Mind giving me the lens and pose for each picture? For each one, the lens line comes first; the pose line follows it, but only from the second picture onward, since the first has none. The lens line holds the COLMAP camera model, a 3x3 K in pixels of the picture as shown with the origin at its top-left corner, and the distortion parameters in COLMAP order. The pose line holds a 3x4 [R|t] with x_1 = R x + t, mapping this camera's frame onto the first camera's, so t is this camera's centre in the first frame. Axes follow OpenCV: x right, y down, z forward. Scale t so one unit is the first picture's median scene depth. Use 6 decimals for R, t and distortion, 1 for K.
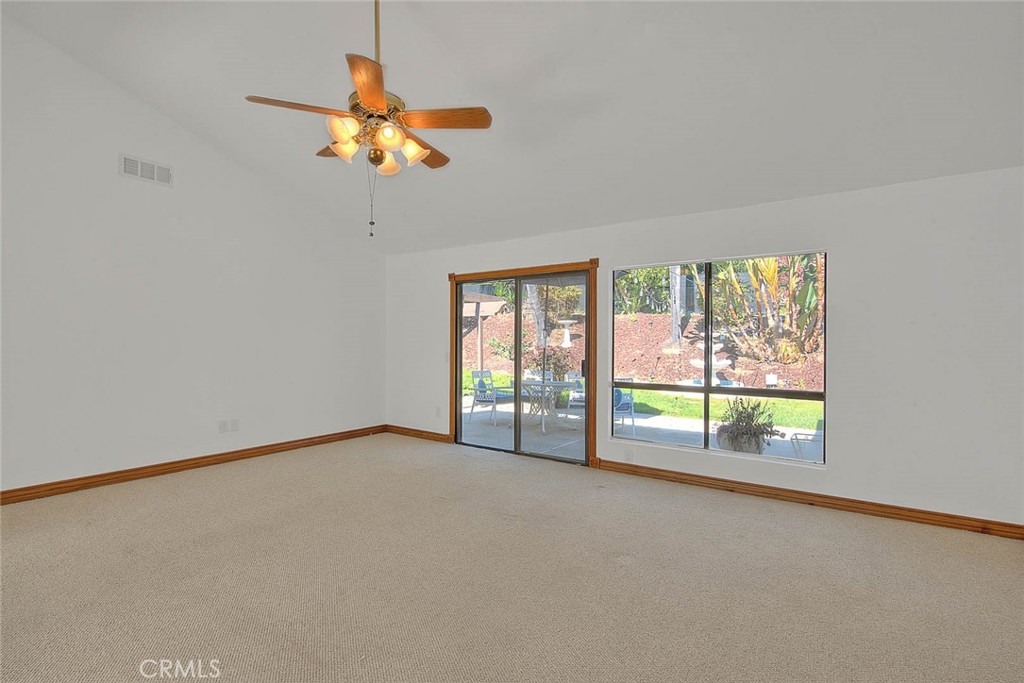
lens RADIAL K [[478.2, 0, 512.0], [0, 478.2, 341.5], [0, 0, 1]] dist [0.001807, -0.000044]
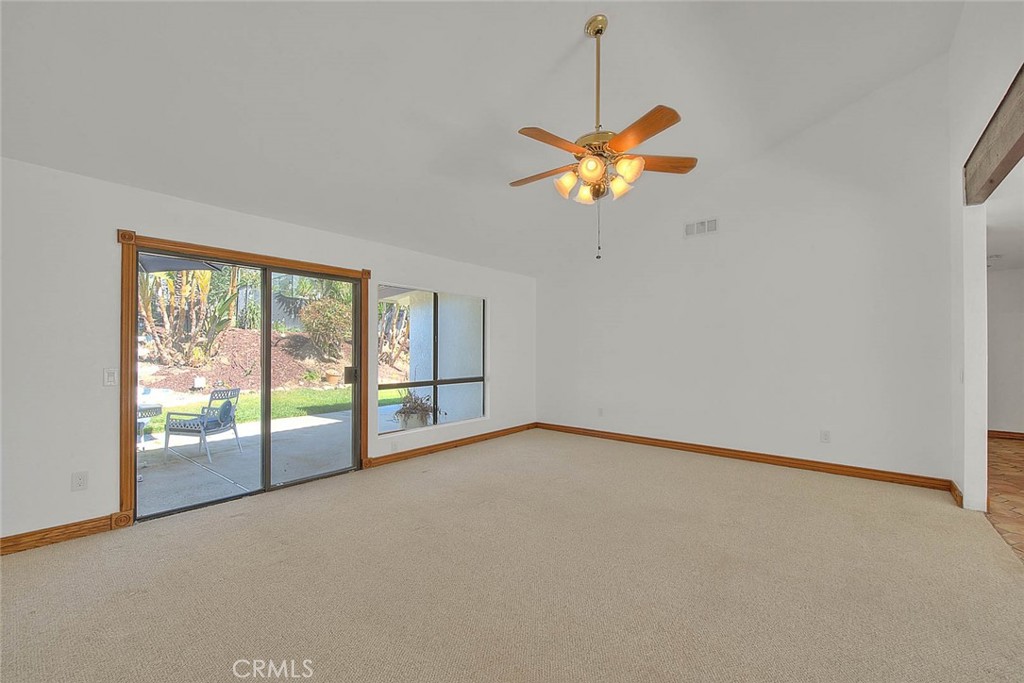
lens RADIAL K [[425.4, 0, 488.9], [0, 425.4, 344.6], [0, 0, 1]] dist [-0.000440, -0.000133]
pose [[0.107754, 0.003362, 0.994172, -0.718842], [-0.003459, 0.999989, -0.003006, -0.006488], [-0.994172, -0.003115, 0.107764, 0.621556]]
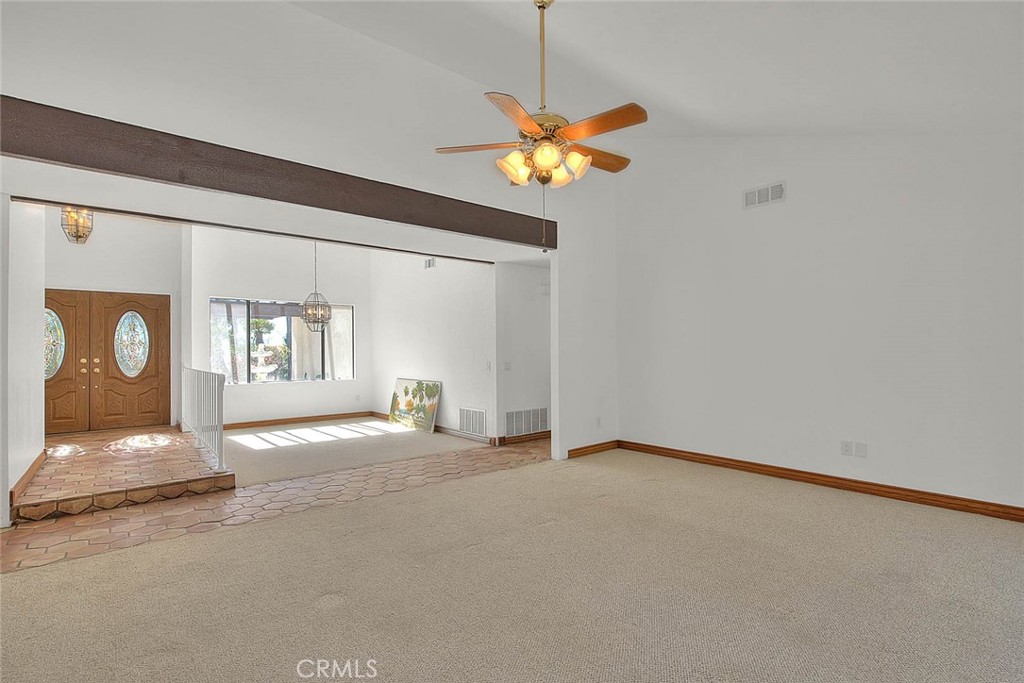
lens RADIAL K [[478.2, 0, 512.0], [0, 478.2, 341.5], [0, 0, 1]] dist [0.001807, -0.000044]
pose [[-0.272907, -0.020558, -0.961821, 0.418279], [0.011799, 0.999625, -0.024714, 0.001767], [0.961968, -0.018093, -0.272562, 0.680848]]
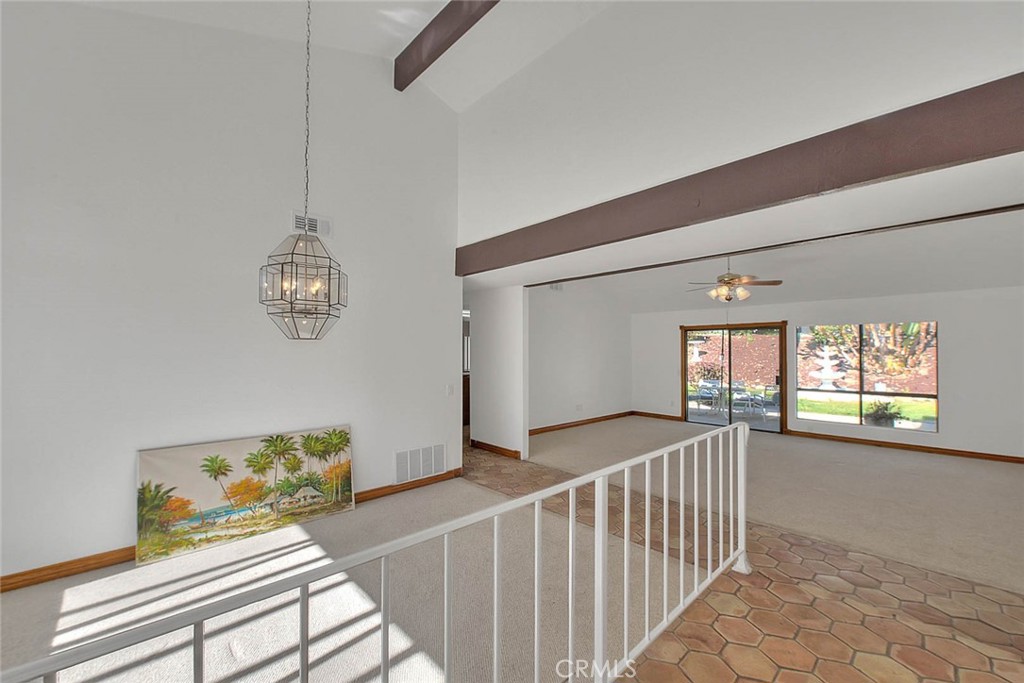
lens RADIAL K [[408.9, 0, 505.2], [0, 408.9, 340.5], [0, 0, 1]] dist [-0.012479, -0.000464]
pose [[0.976411, -0.011205, -0.215631, -0.532907], [0.005357, 0.999602, -0.027687, -0.057893], [0.215856, 0.025879, 0.976082, -0.743850]]
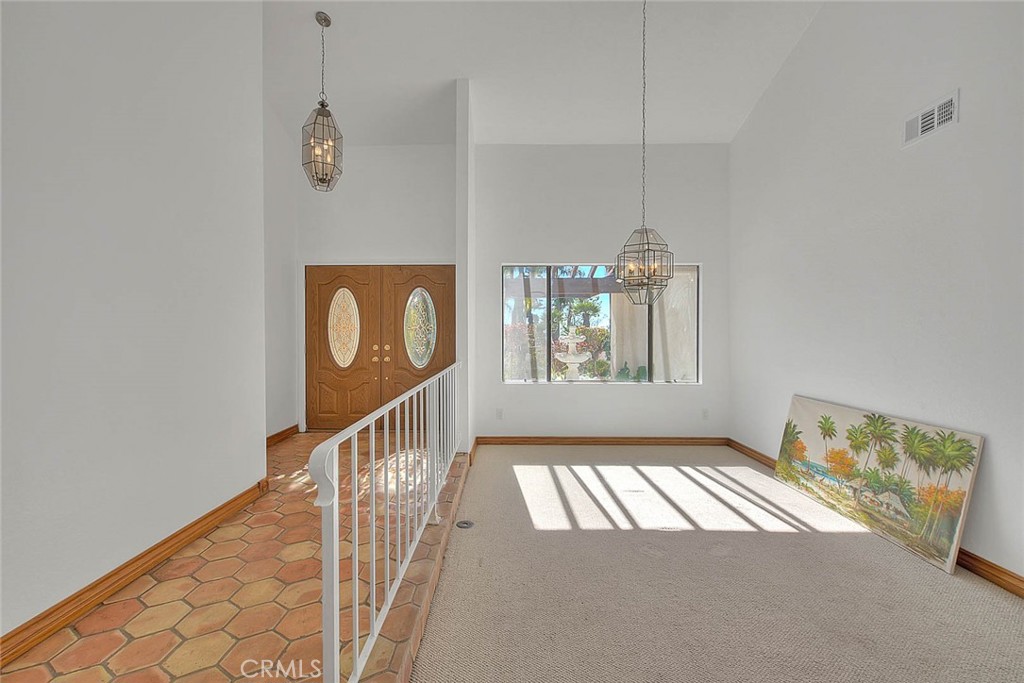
lens RADIAL K [[408.9, 0, 505.2], [0, 408.9, 340.5], [0, 0, 1]] dist [-0.012479, -0.000464]
pose [[-0.828453, 0.007692, -0.560005, -0.310060], [-0.000606, 0.999893, 0.014631, -0.024662], [0.560058, 0.012461, -0.828360, 0.096412]]
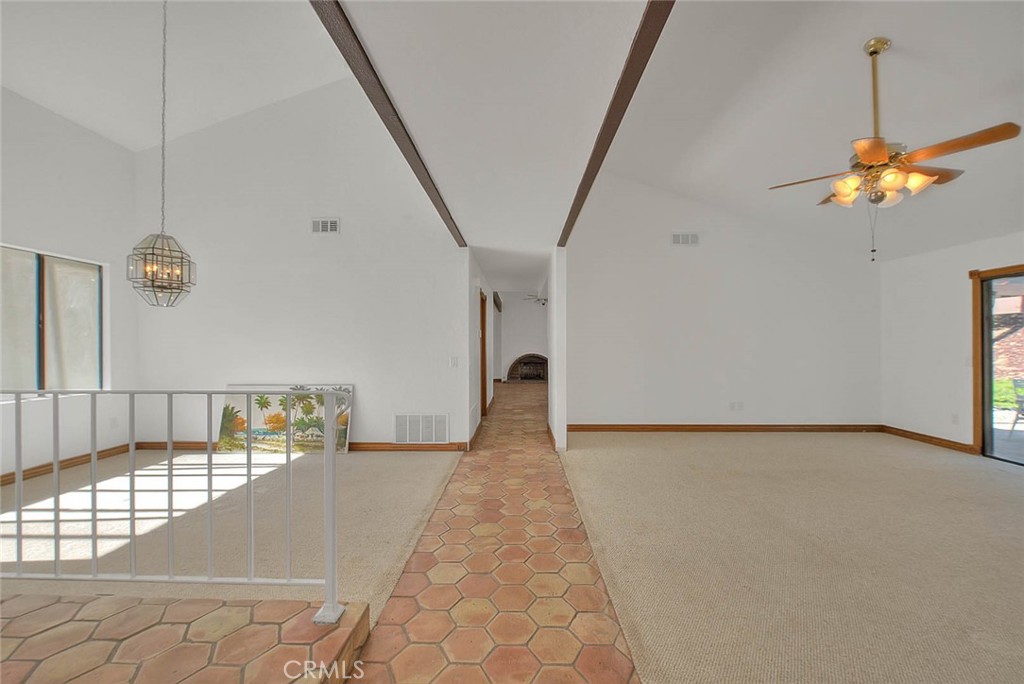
lens RADIAL K [[408.9, 0, 505.2], [0, 408.9, 341.0], [0, 0, 1]] dist [-0.012479, -0.000464]
pose [[0.542726, -0.012062, -0.839823, 0.038362], [0.005893, 0.999927, -0.010553, -0.004201], [0.839889, 0.000778, 0.542758, -0.214794]]
